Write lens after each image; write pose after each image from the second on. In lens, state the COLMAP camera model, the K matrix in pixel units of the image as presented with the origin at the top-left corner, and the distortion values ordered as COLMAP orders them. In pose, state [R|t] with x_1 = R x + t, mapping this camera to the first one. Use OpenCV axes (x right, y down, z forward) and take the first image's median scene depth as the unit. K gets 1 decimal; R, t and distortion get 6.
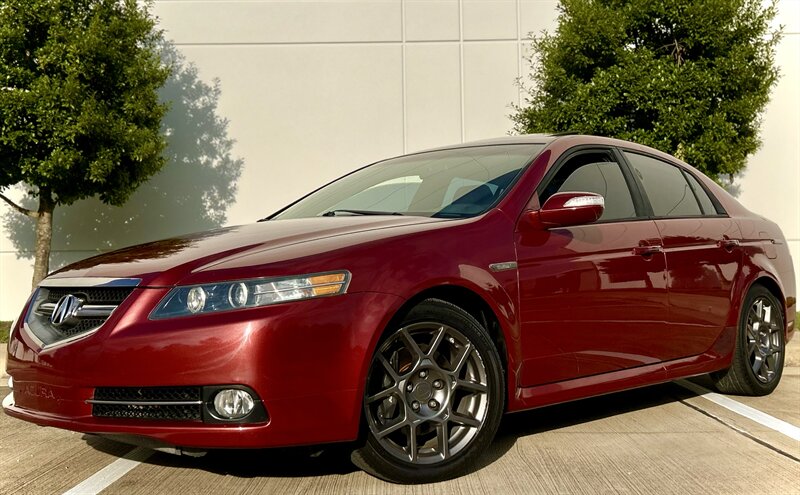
lens RADIAL K [[865.6, 0, 408.9], [0, 865.6, 201.0], [0, 0, 1]] dist [0.083523, 0.000000]
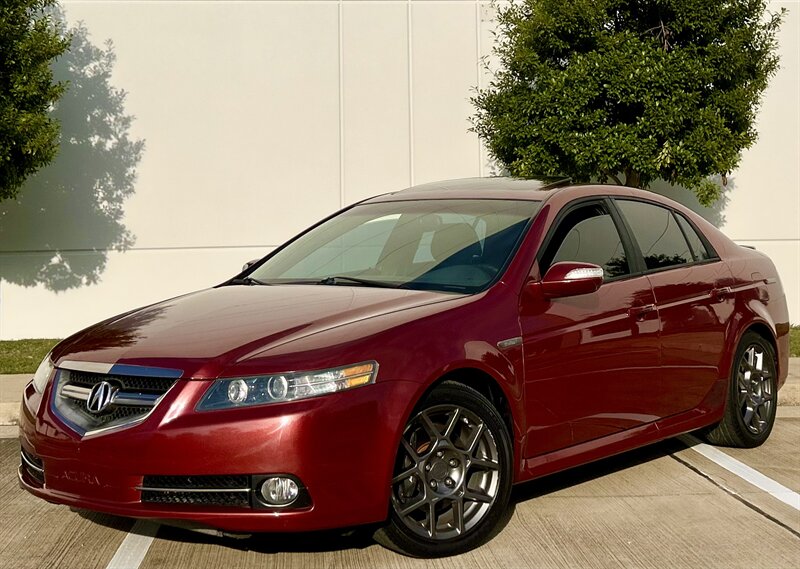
lens RADIAL K [[1113.3, 0, 390.9], [0, 1113.3, 173.2], [0, 0, 1]] dist [0.097569, 0.000000]
pose [[0.997798, 0.004226, 0.066188, -0.119891], [-0.005158, 0.999890, 0.013916, -0.143489], [-0.066122, -0.014227, 0.997710, -0.314979]]
